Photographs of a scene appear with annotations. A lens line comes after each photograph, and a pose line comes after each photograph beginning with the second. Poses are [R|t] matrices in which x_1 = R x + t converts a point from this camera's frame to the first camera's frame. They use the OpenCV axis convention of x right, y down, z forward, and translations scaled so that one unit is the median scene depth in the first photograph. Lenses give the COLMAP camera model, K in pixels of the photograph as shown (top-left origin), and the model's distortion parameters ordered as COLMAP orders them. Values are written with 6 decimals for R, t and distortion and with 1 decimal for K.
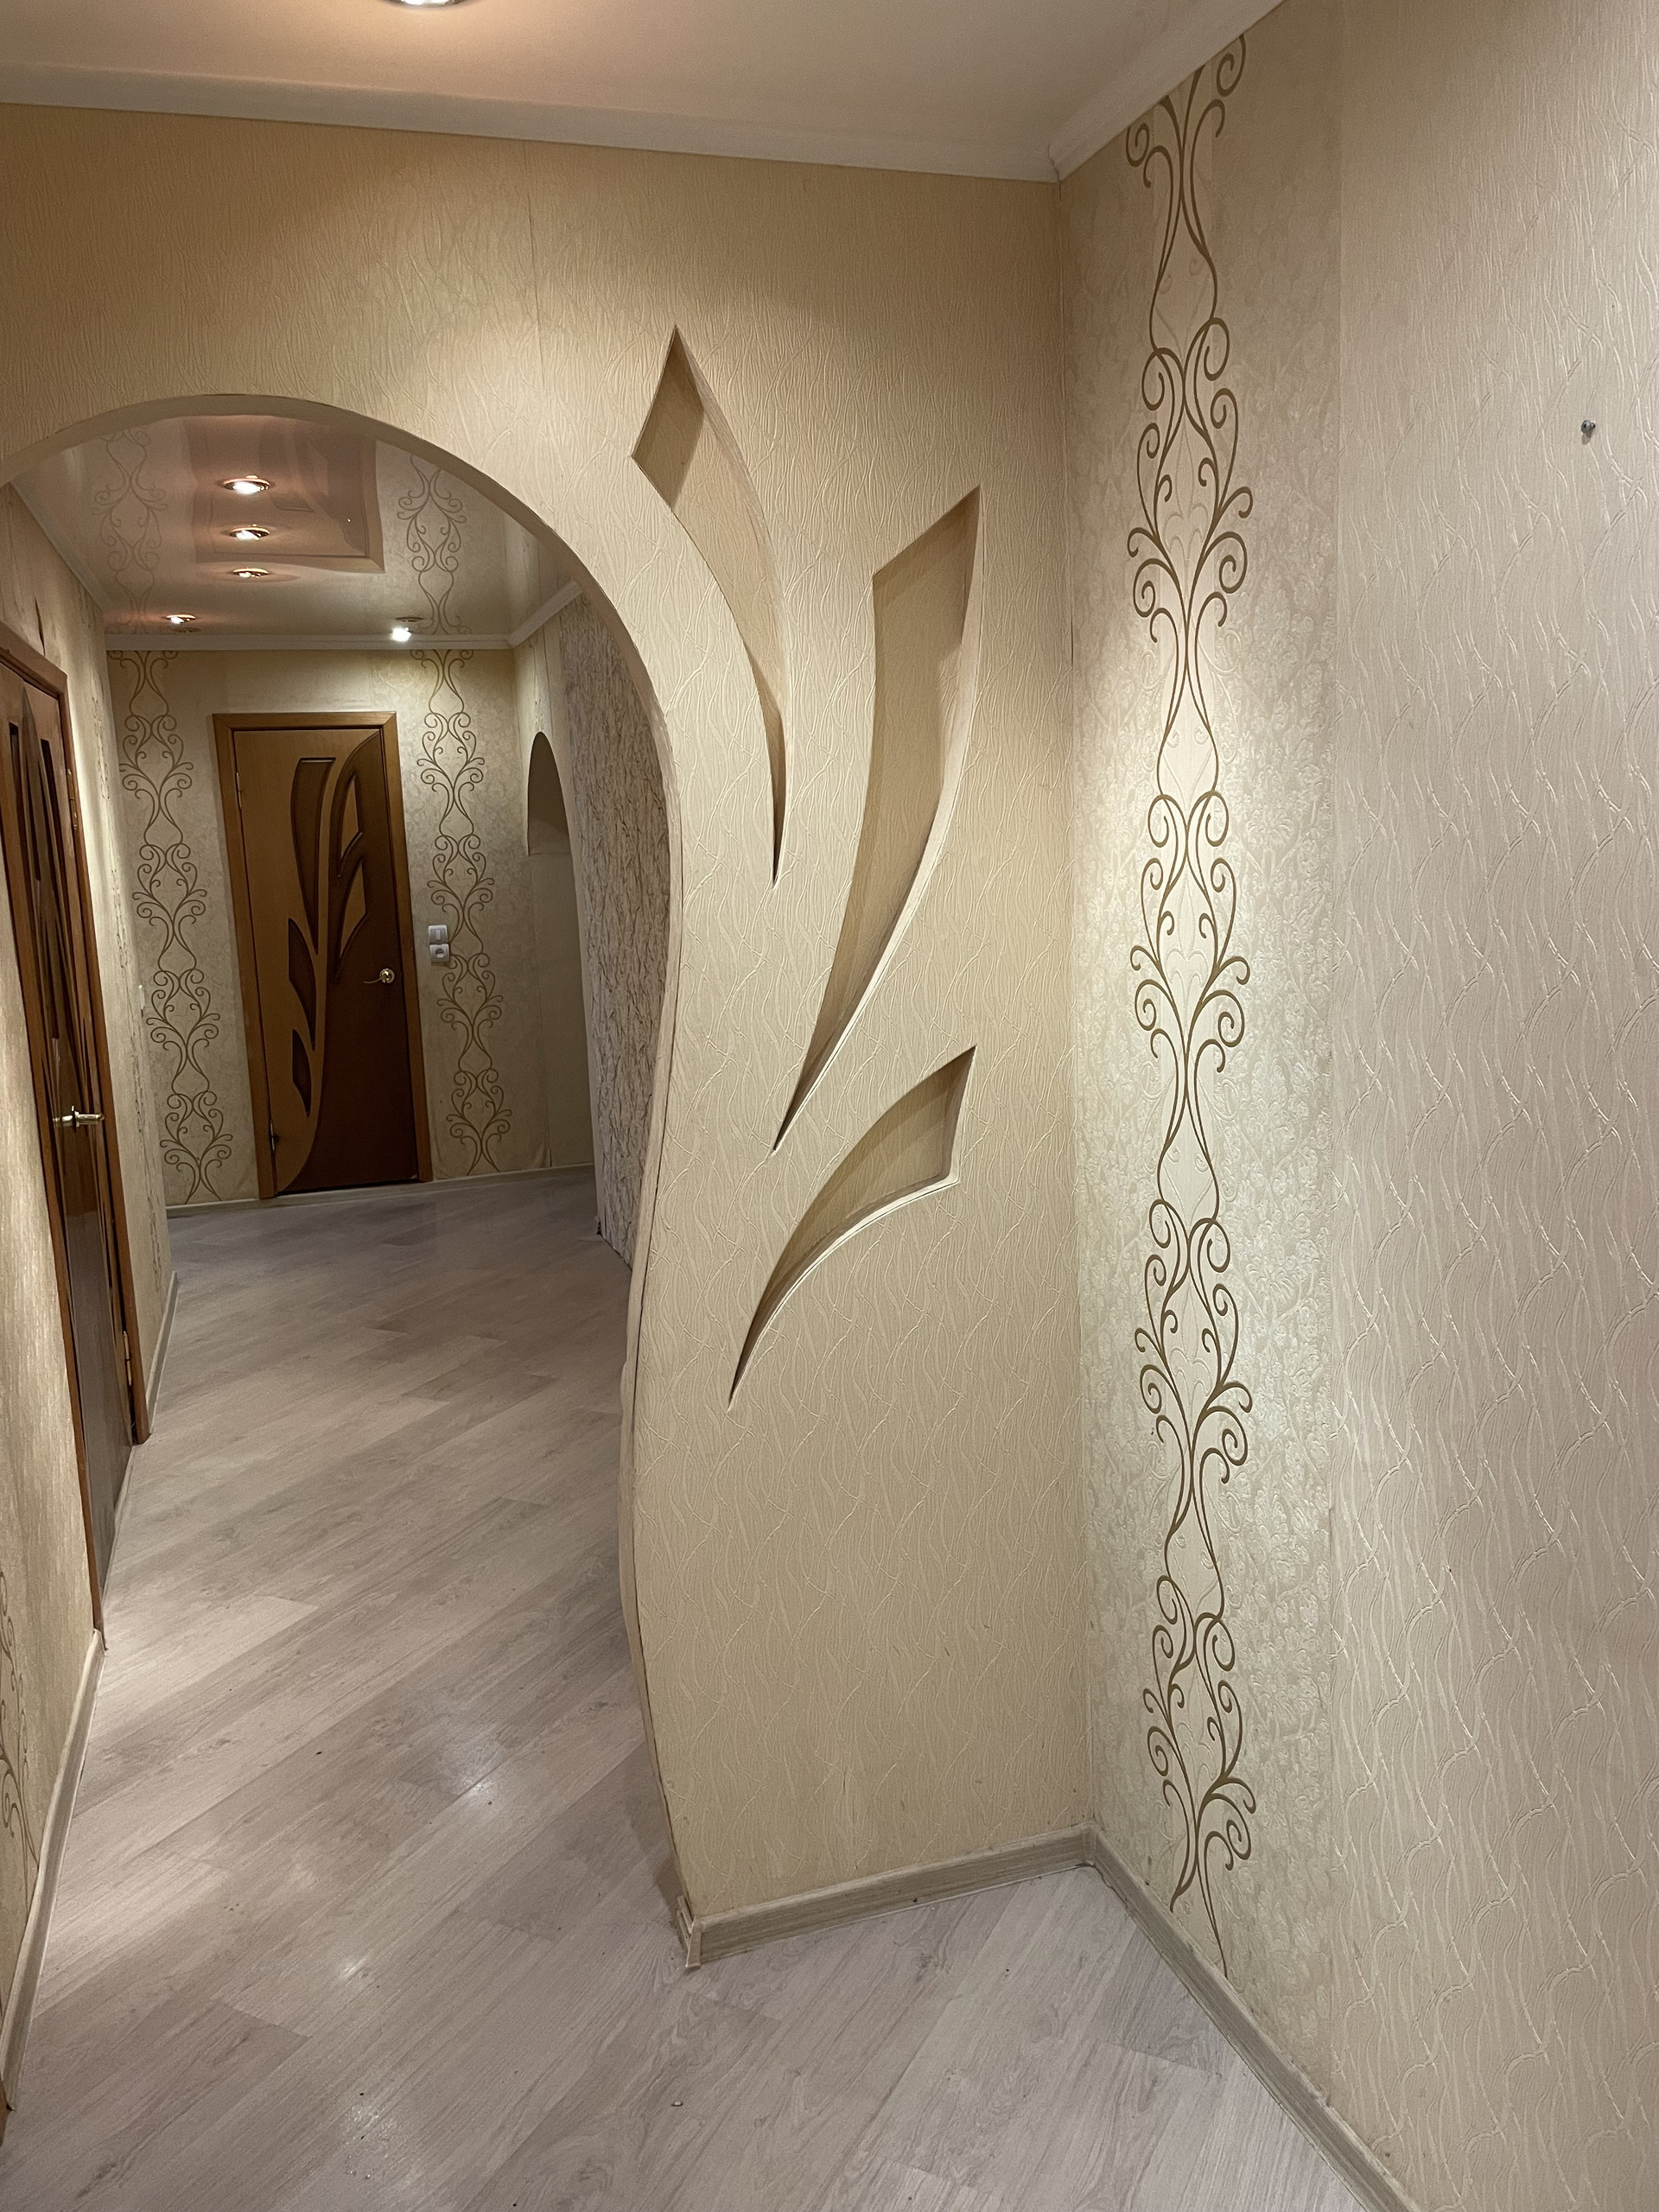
lens RADIAL K [[1687.3, 0, 841.9], [0, 1687.3, 1093.9], [0, 0, 1]] dist [0.069087, -0.046068]
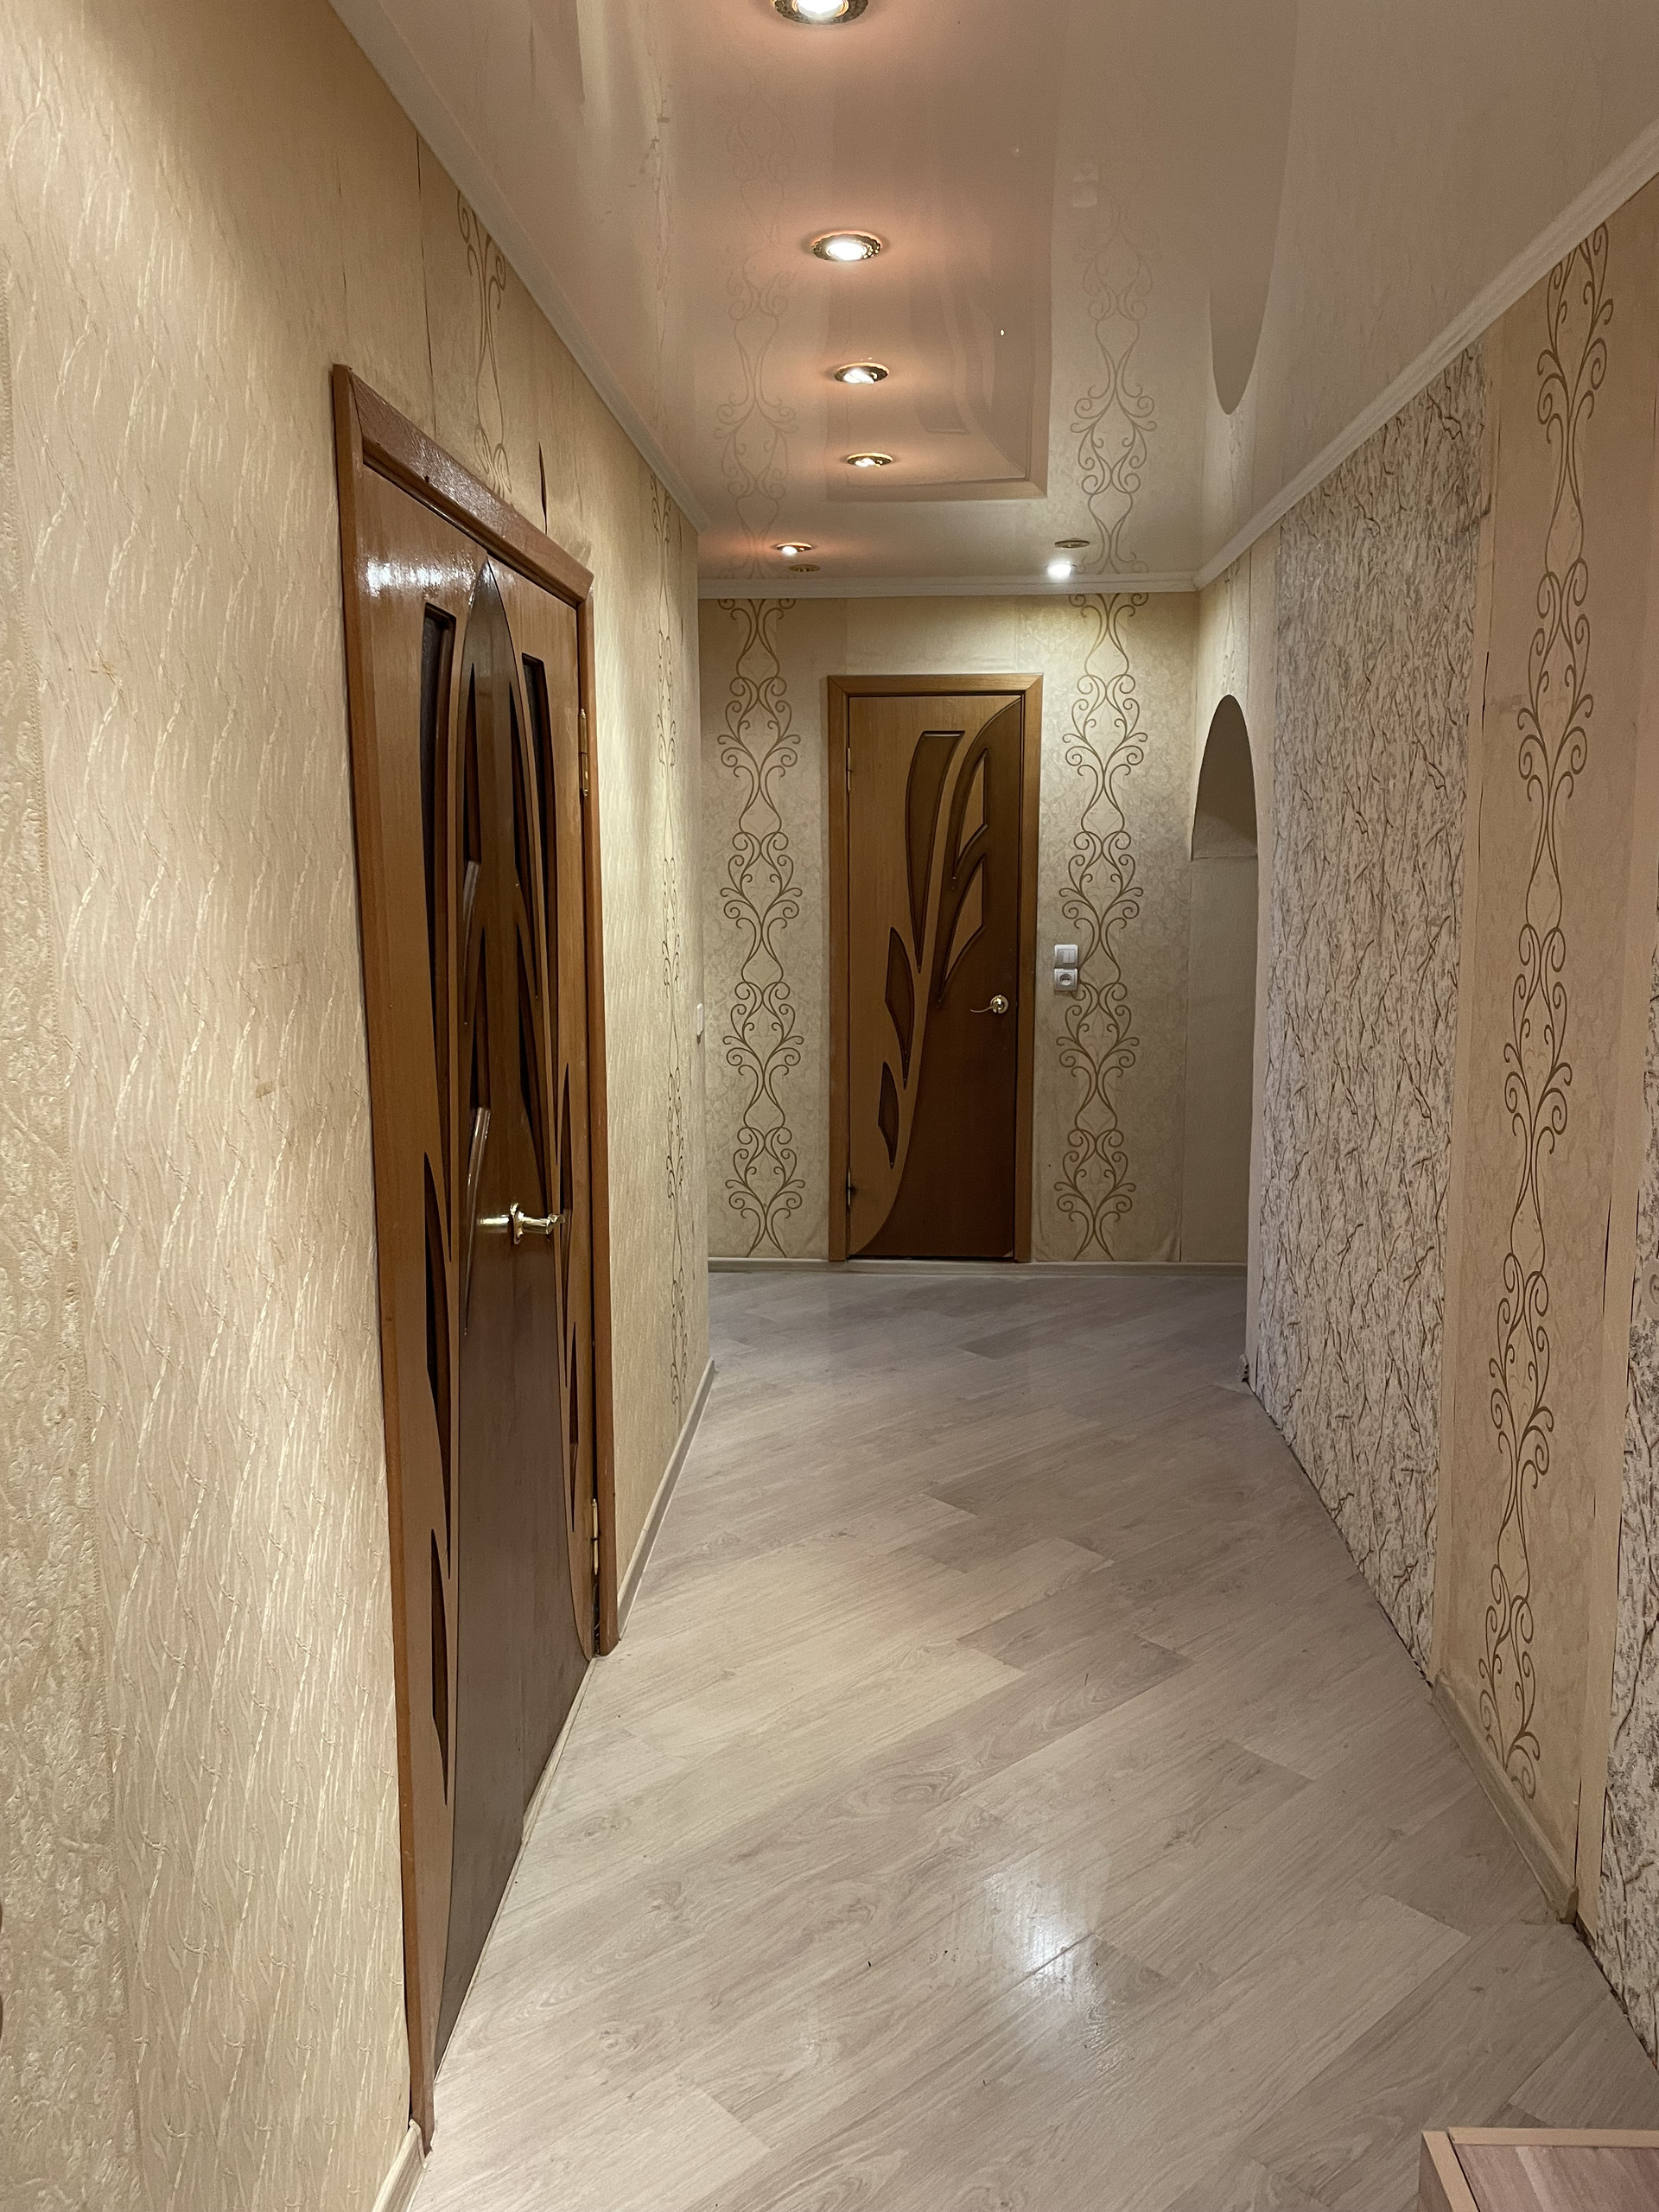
lens RADIAL K [[1687.3, 0, 832.0], [0, 1687.3, 1109.4], [0, 0, 1]] dist [0.069087, -0.046068]
pose [[0.931780, 0.091224, -0.351374, -0.061105], [-0.090232, 0.995735, 0.019233, -0.030642], [0.351629, 0.013784, 0.936038, 0.242645]]
